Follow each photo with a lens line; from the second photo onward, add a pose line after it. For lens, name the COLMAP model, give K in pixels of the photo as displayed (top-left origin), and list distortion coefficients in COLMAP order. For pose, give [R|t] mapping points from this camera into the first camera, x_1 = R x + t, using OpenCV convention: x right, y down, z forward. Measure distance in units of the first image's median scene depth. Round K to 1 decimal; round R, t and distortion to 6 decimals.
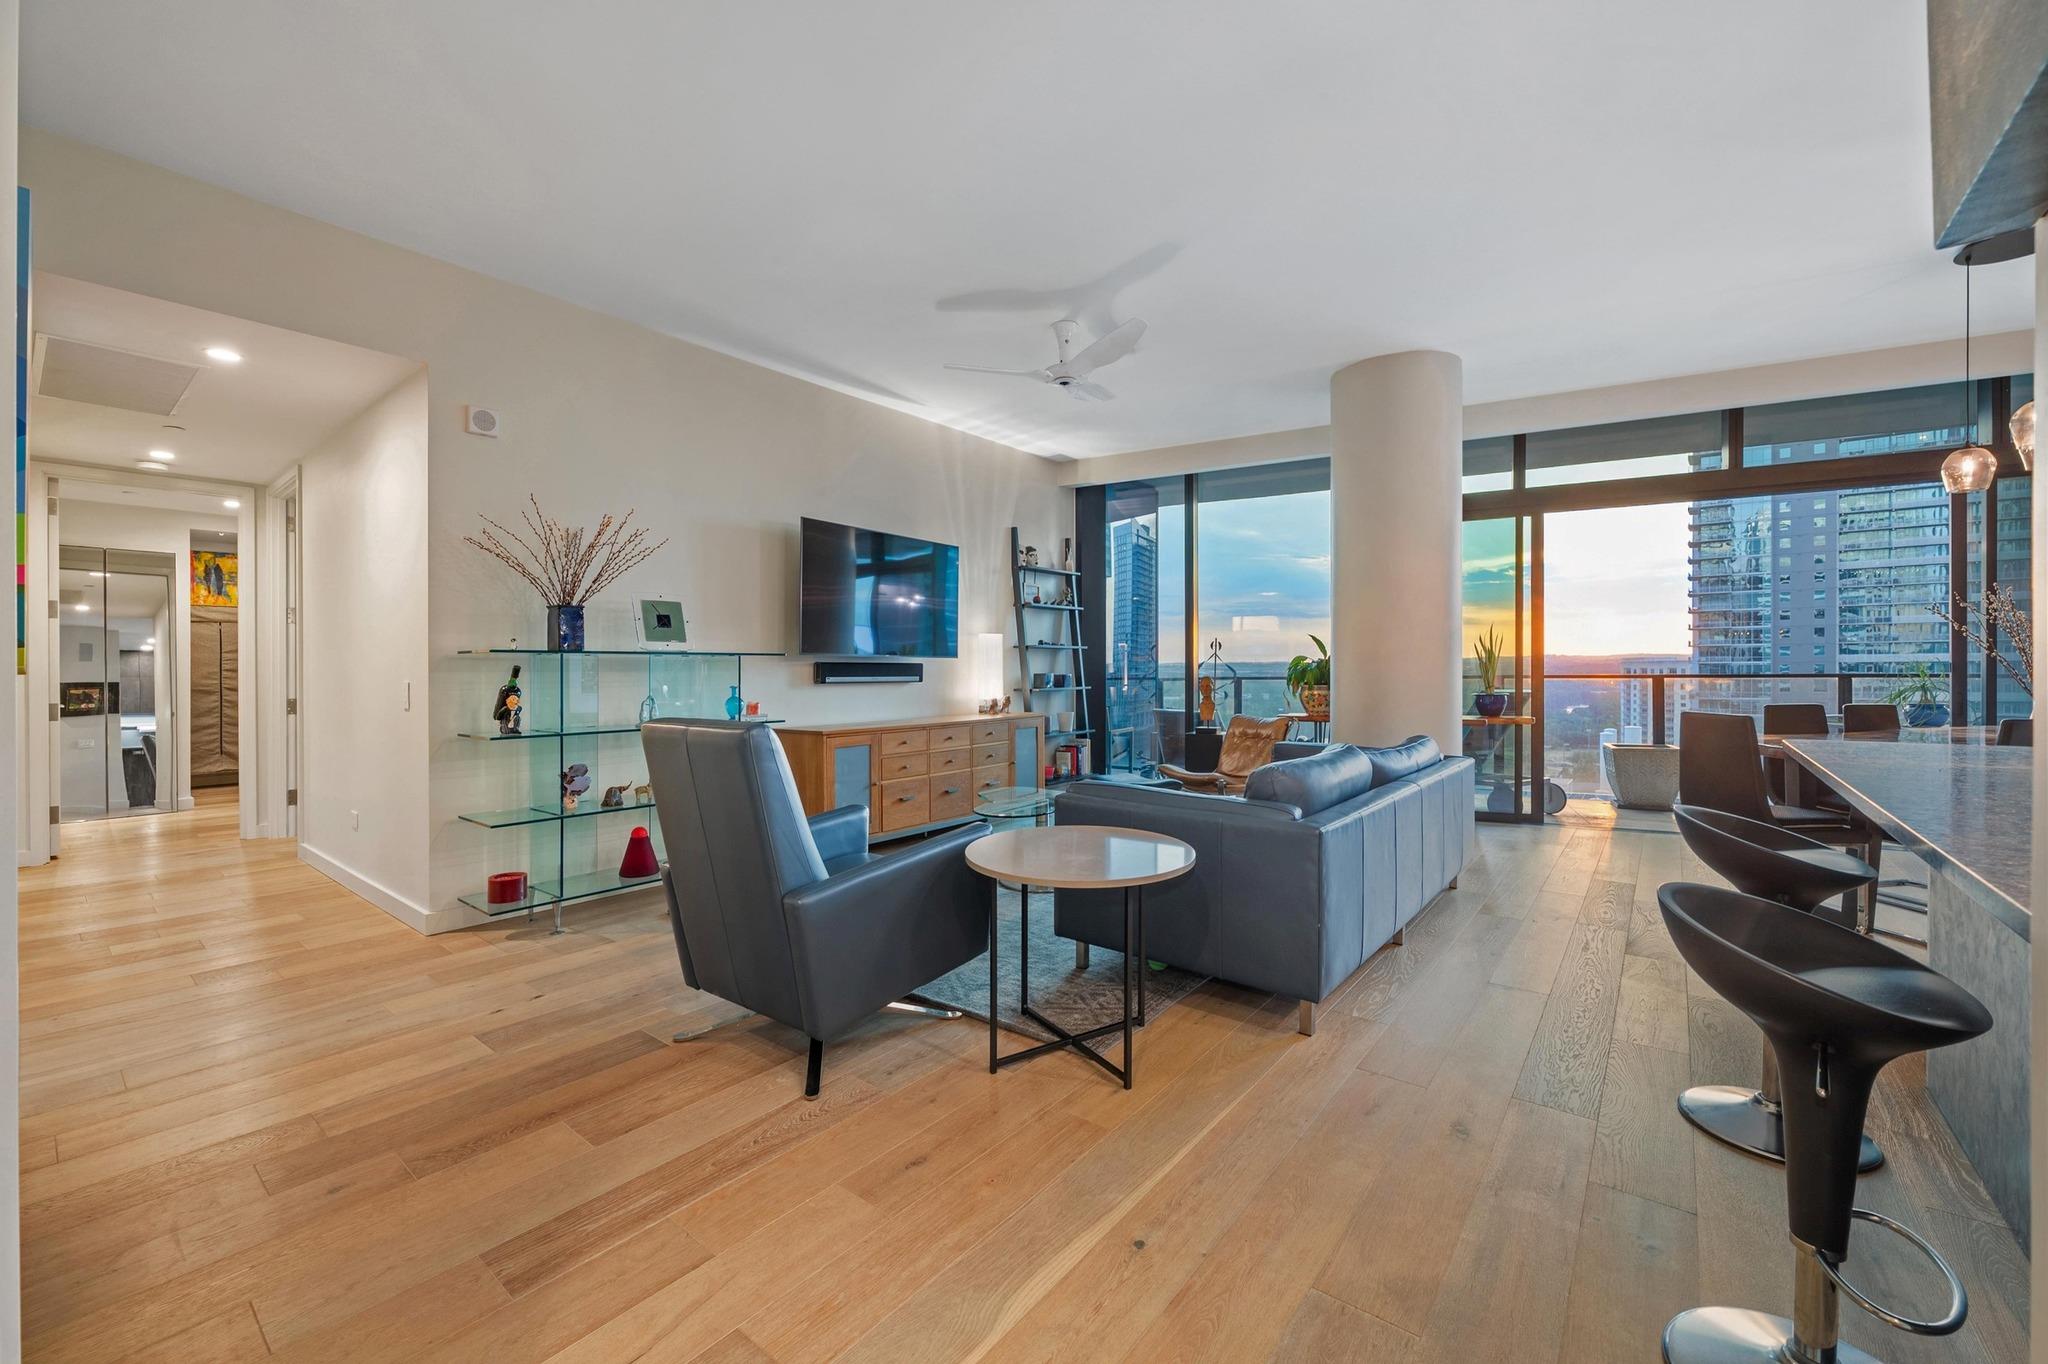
lens RADIAL K [[813.7, 0, 1021.5], [0, 813.7, 684.6], [0, 0, 1]] dist [-0.003638, 0.000013]
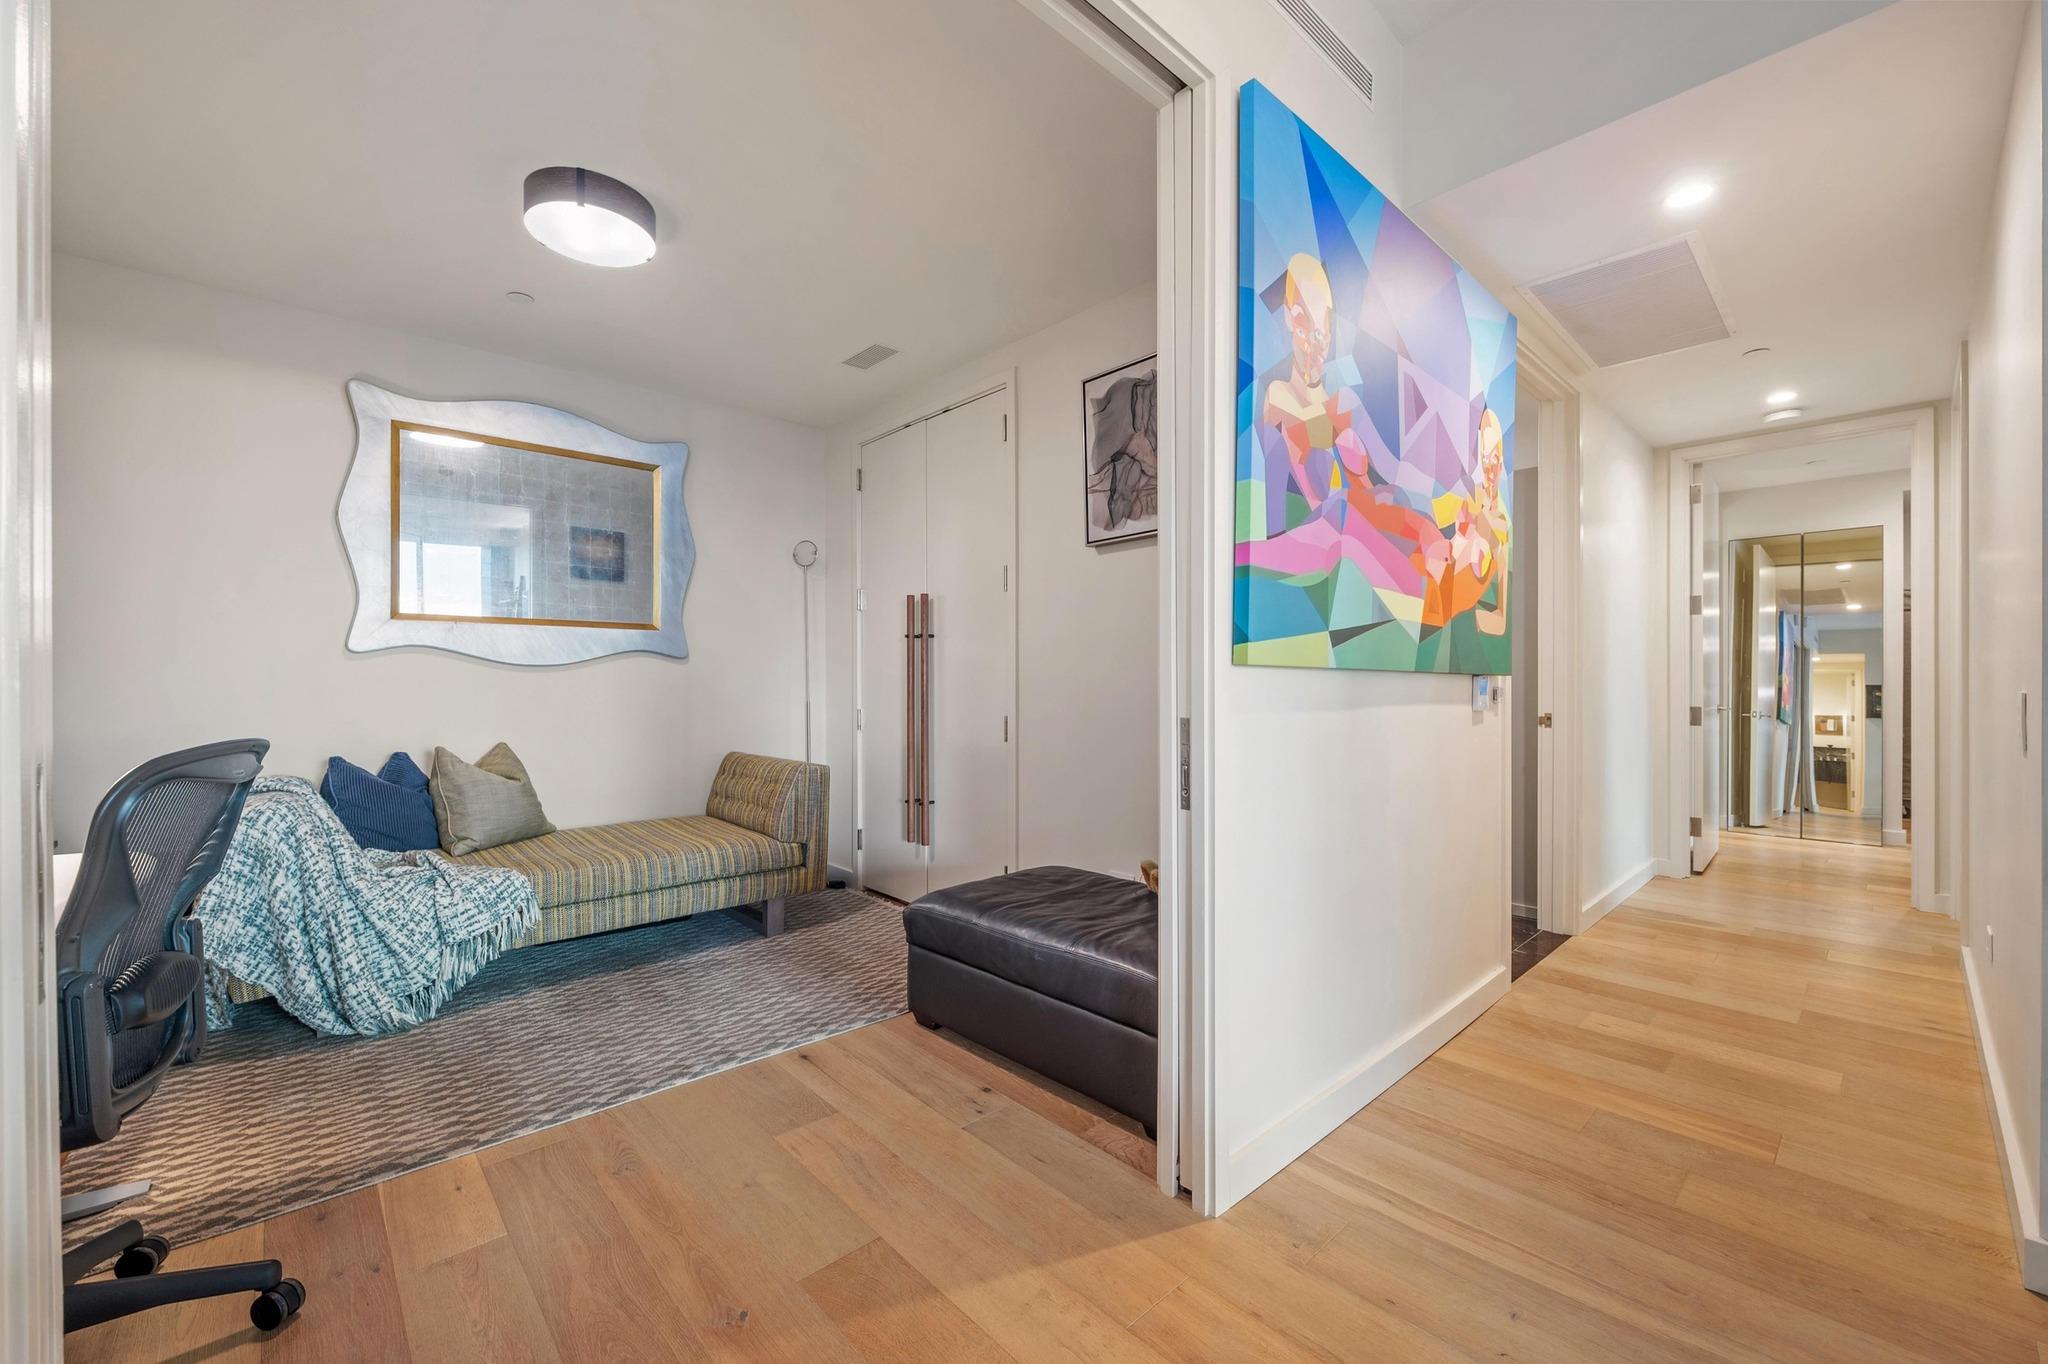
lens RADIAL K [[813.7, 0, 1021.5], [0, 813.7, 684.6], [0, 0, 1]] dist [-0.003638, 0.000013]
pose [[-0.147506, 0.010823, -0.989002, -0.123384], [-0.013260, 0.999829, 0.012919, -0.003487], [0.988972, 0.015020, -0.147337, 0.285471]]
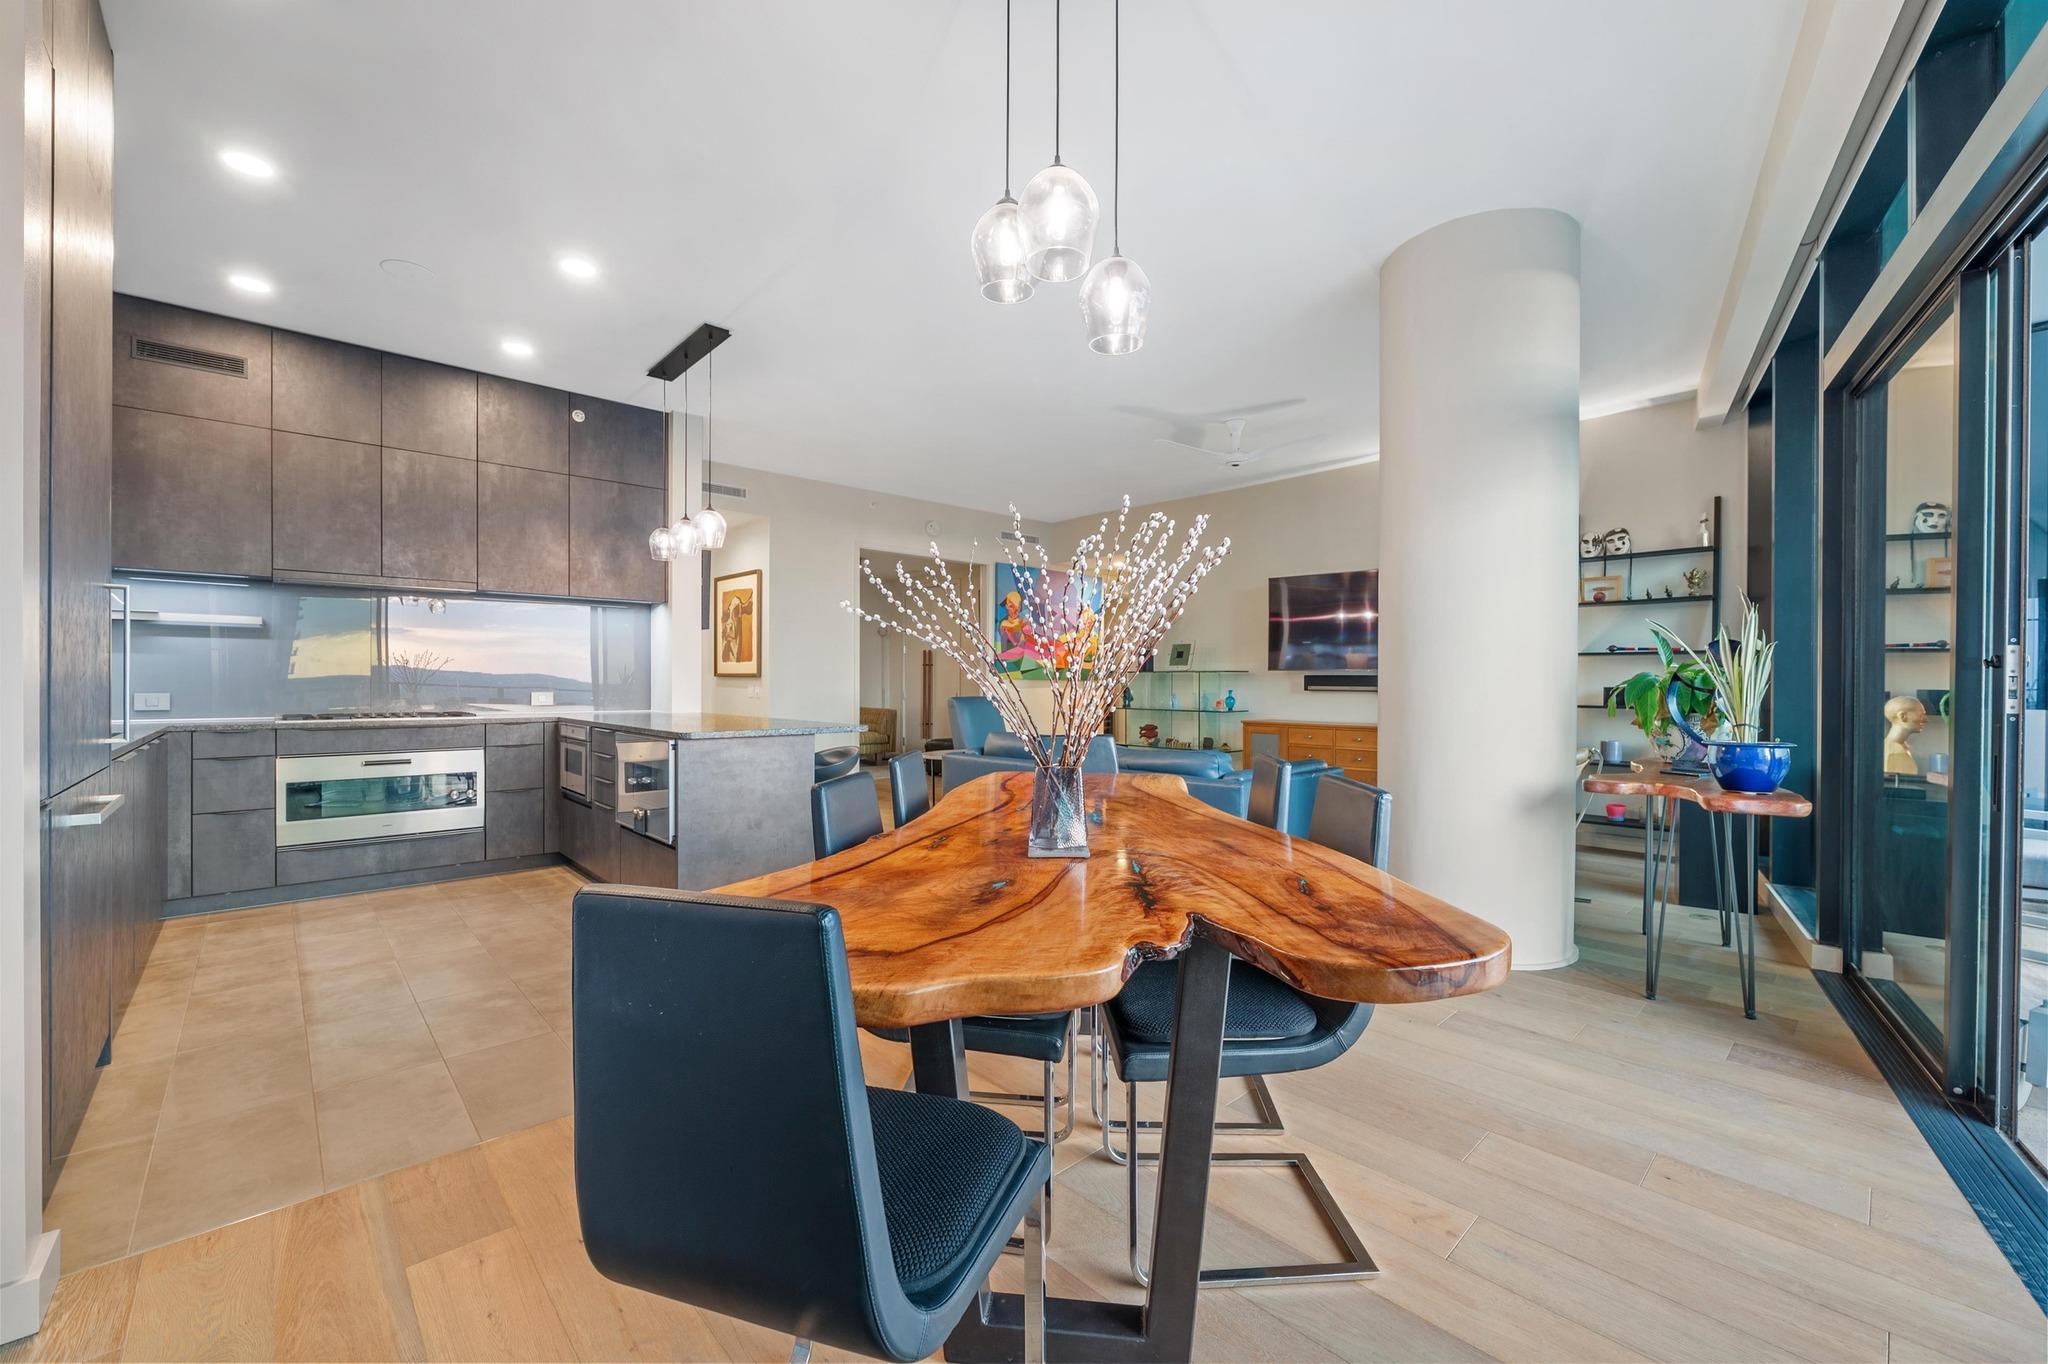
lens RADIAL K [[817.1, 0, 1021.7], [0, 817.1, 687.9], [0, 0, 1]] dist [-0.002617, -0.000456]
pose [[-0.141715, 0.015446, -0.989787, 0.914778], [-0.018430, 0.999664, 0.018239, -0.017205], [0.989736, 0.020826, -0.141383, 0.548328]]
